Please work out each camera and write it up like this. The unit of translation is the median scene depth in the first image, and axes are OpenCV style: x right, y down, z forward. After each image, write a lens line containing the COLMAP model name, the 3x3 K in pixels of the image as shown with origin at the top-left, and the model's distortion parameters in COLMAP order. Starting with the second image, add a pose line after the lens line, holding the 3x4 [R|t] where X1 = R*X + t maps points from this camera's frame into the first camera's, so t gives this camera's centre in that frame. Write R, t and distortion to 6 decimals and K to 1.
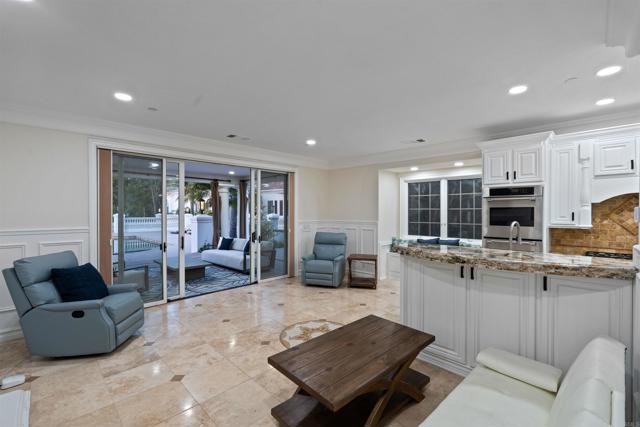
lens RADIAL K [[280.2, 0, 319.4], [0, 280.2, 213.6], [0, 0, 1]] dist [-0.004406, 0.000243]
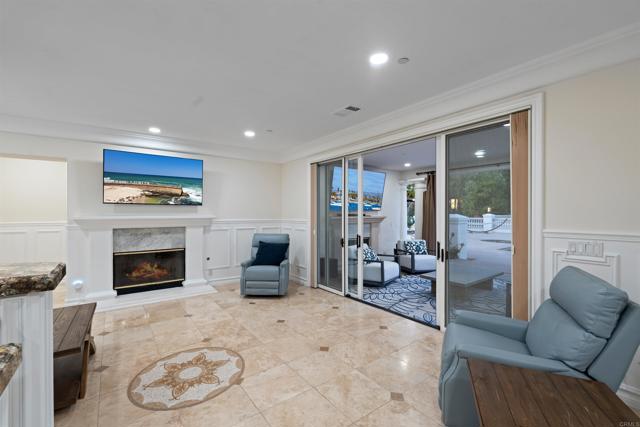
lens RADIAL K [[280.2, 0, 319.4], [0, 280.2, 213.6], [0, 0, 1]] dist [-0.004406, 0.000243]
pose [[-0.153938, 0.003879, -0.988073, 0.641933], [-0.005957, 0.999970, 0.004853, 0.007563], [0.988063, 0.006633, -0.153910, 1.375601]]
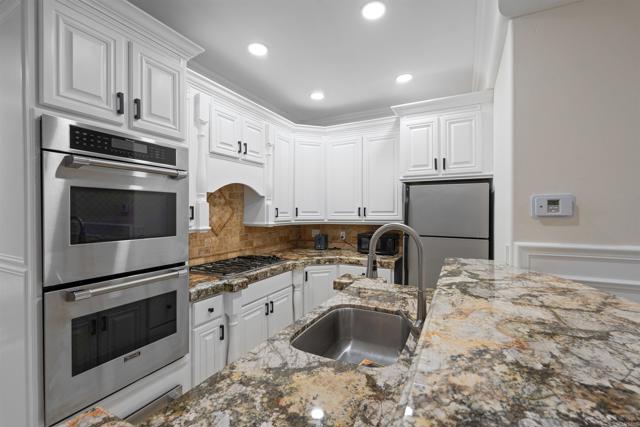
lens RADIAL K [[280.2, 0, 319.4], [0, 280.2, 213.6], [0, 0, 1]] dist [-0.004406, 0.000243]
pose [[-0.306056, -0.007707, 0.951982, 0.268708], [0.006710, 0.999925, 0.010252, 0.007103], [-0.951990, 0.009526, -0.305982, 0.948365]]
